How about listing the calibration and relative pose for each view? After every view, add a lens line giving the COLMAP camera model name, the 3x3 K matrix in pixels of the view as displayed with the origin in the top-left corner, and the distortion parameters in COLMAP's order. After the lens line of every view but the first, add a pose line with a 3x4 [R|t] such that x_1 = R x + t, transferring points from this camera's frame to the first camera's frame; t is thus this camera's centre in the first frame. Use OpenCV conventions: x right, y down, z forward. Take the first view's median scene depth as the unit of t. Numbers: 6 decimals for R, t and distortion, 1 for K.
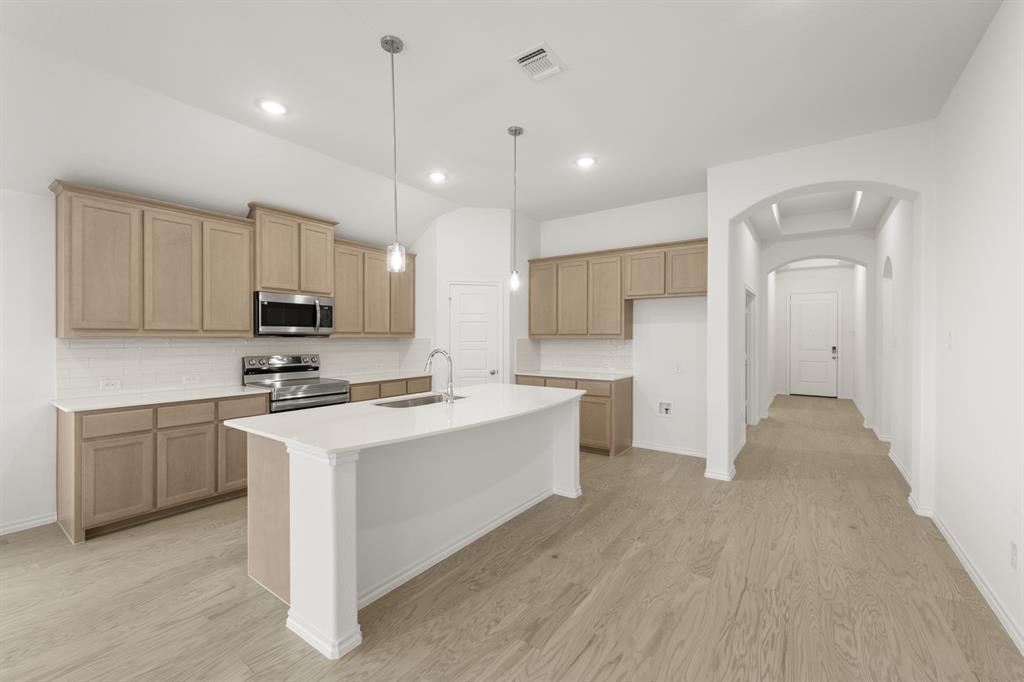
lens RADIAL K [[423.0, 0, 512.0], [0, 423.0, 341.0], [0, 0, 1]] dist [0.014081, 0.000043]
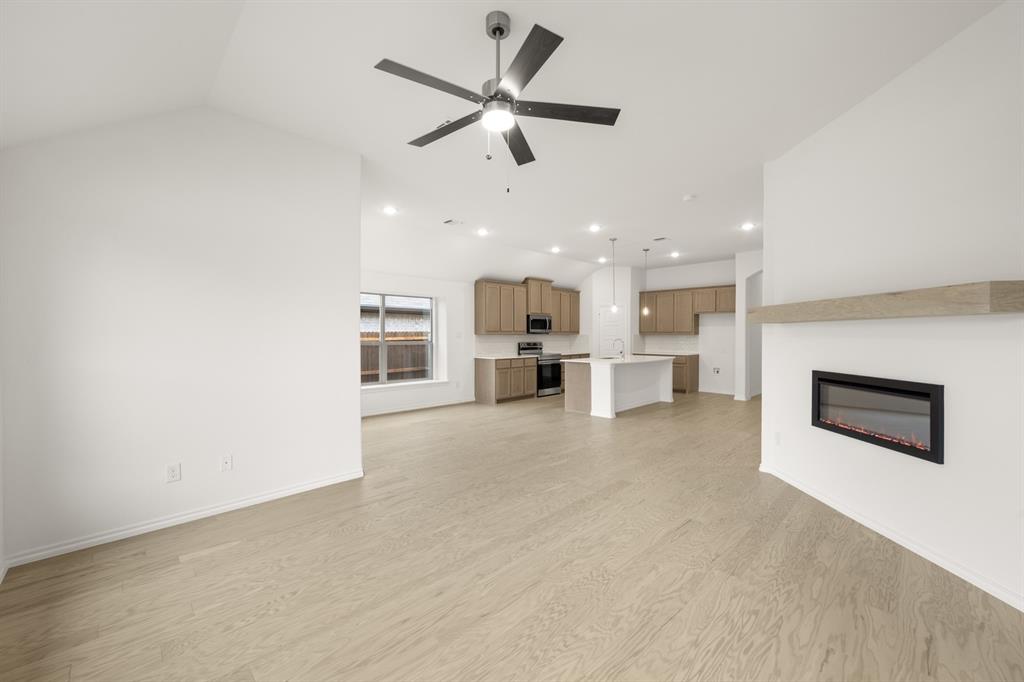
lens RADIAL K [[406.3, 0, 512.0], [0, 406.3, 341.0], [0, 0, 1]] dist [-0.000555, -0.000002]
pose [[0.985964, -0.000032, -0.166961, -0.278443], [0.001320, 0.999970, 0.007602, 0.011602], [0.166956, -0.007715, 0.985934, -1.102994]]
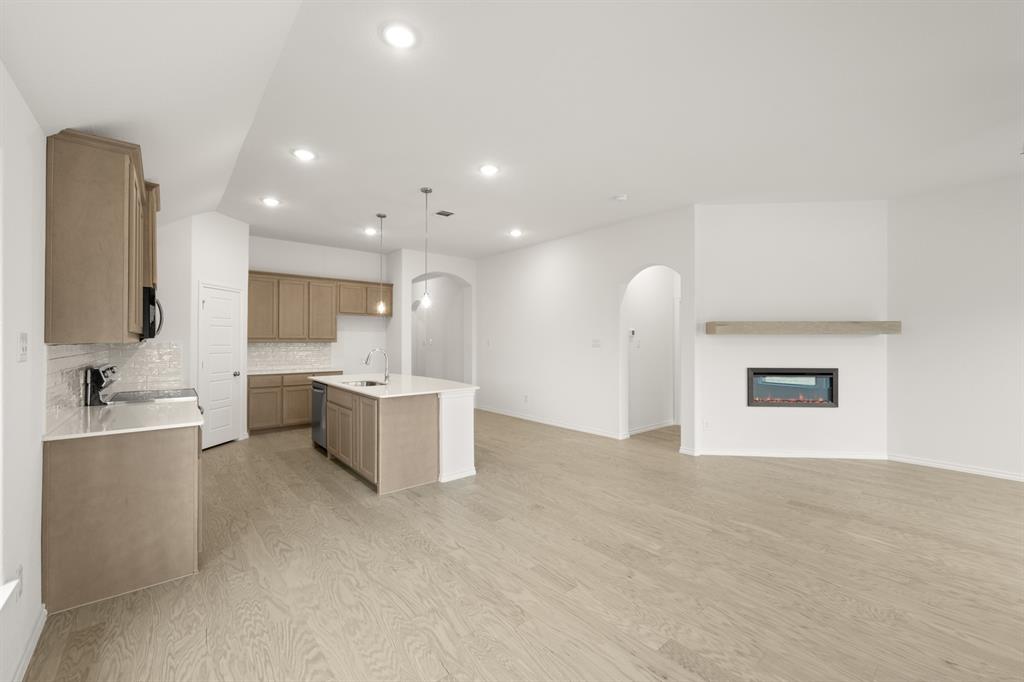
lens RADIAL K [[417.3, 0, 512.0], [0, 417.3, 341.0], [0, 0, 1]] dist [0.000237, 0.000118]
pose [[0.238960, -0.005306, 0.971015, -1.097286], [0.007499, 0.999965, 0.003619, -0.008443], [-0.971001, 0.006417, 0.238991, 0.092674]]
